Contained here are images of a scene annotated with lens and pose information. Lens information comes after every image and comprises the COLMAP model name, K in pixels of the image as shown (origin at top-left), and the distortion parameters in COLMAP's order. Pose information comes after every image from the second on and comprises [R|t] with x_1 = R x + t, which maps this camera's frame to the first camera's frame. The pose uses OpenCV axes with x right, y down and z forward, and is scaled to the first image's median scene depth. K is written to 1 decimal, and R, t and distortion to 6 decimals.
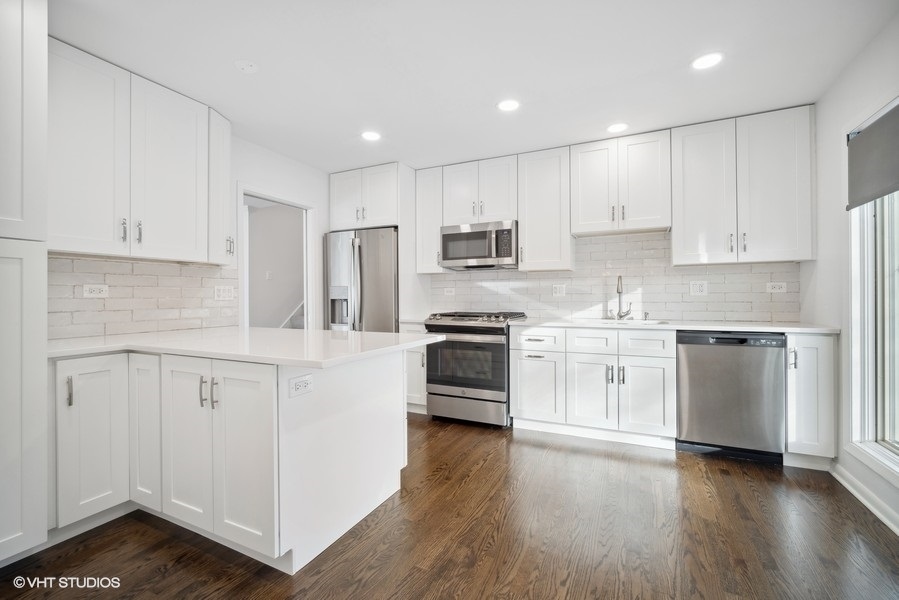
lens RADIAL K [[387.6, 0, 448.3], [0, 387.6, 295.8], [0, 0, 1]] dist [-0.010199, 0.000518]
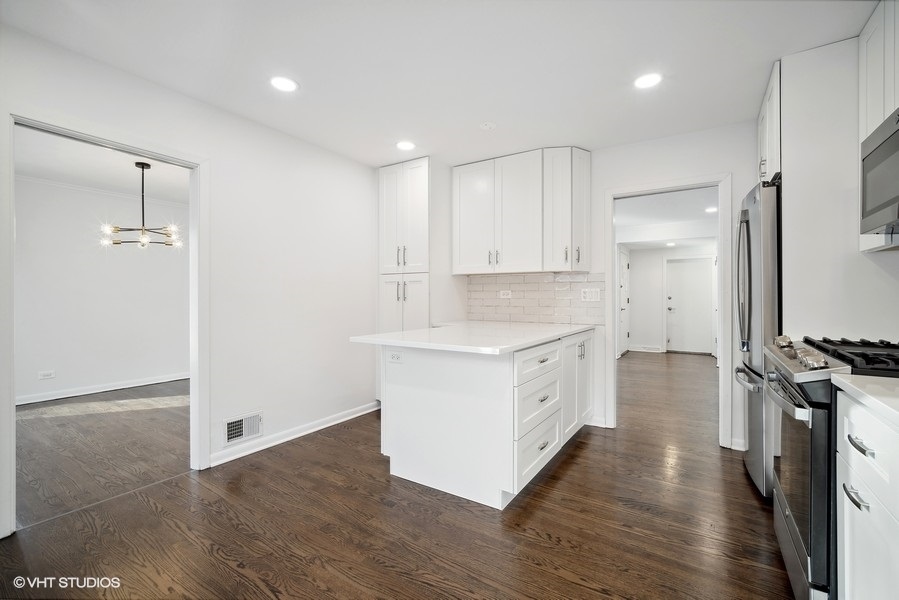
lens RADIAL K [[387.6, 0, 448.3], [0, 387.6, 295.8], [0, 0, 1]] dist [-0.010199, 0.000518]
pose [[-0.120638, -0.000284, -0.992697, 0.806978], [0.002052, 0.999998, -0.000535, -0.006432], [0.992694, -0.002102, -0.120637, 1.003121]]
